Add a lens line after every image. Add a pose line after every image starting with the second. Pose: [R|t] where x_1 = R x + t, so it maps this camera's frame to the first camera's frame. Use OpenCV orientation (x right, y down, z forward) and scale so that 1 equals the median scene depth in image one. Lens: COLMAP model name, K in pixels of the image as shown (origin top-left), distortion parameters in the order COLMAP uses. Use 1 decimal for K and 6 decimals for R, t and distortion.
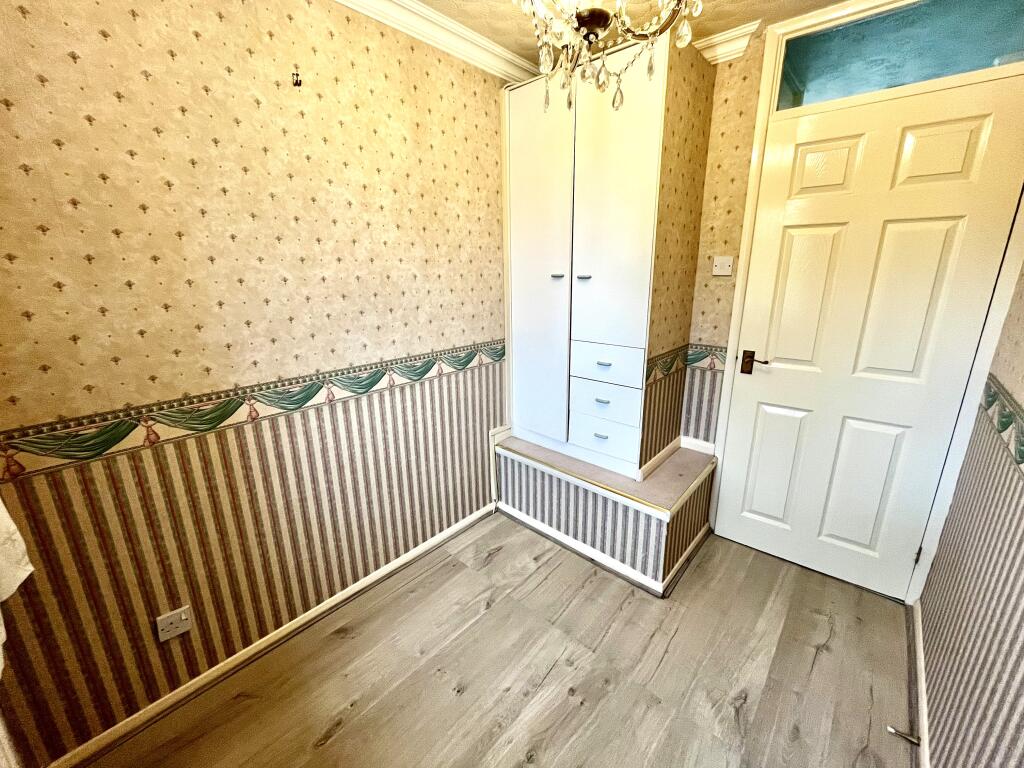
lens RADIAL K [[412.6, 0, 514.5], [0, 412.6, 382.8], [0, 0, 1]] dist [-0.002618, -0.000028]
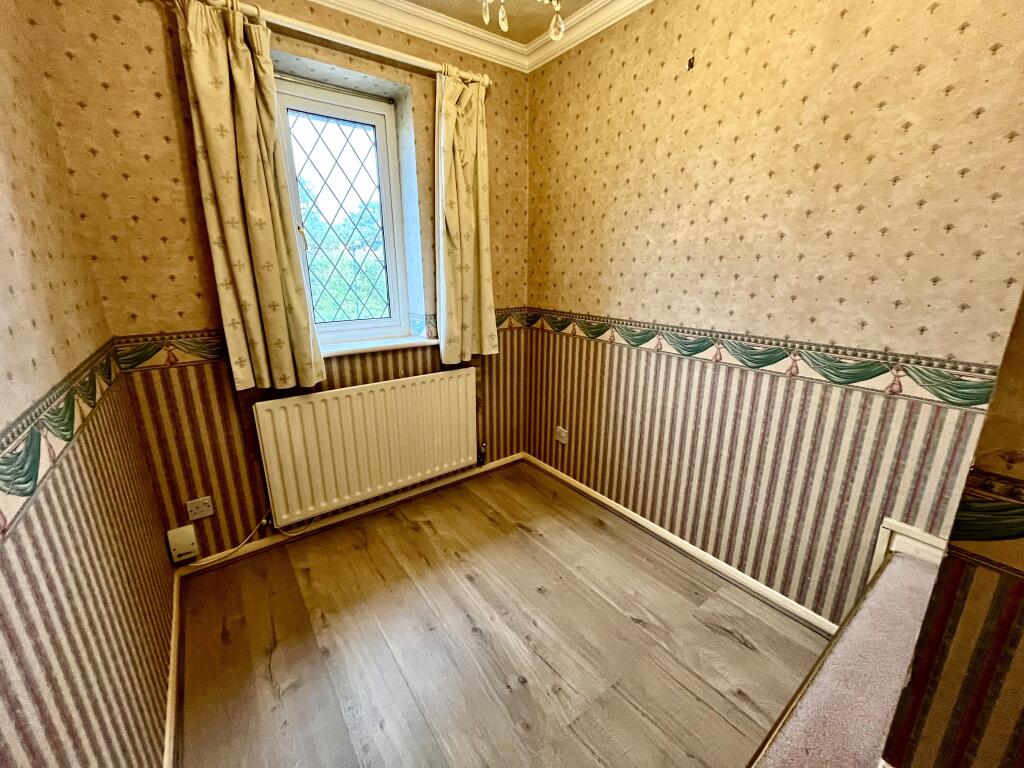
lens RADIAL K [[412.6, 0, 513.4], [0, 412.6, 381.5], [0, 0, 1]] dist [-0.002618, -0.000028]
pose [[-0.202363, 0.273097, -0.940461, 0.692567], [-0.257437, 0.911720, 0.320145, -0.132029], [0.944868, 0.306895, -0.114193, 0.730106]]
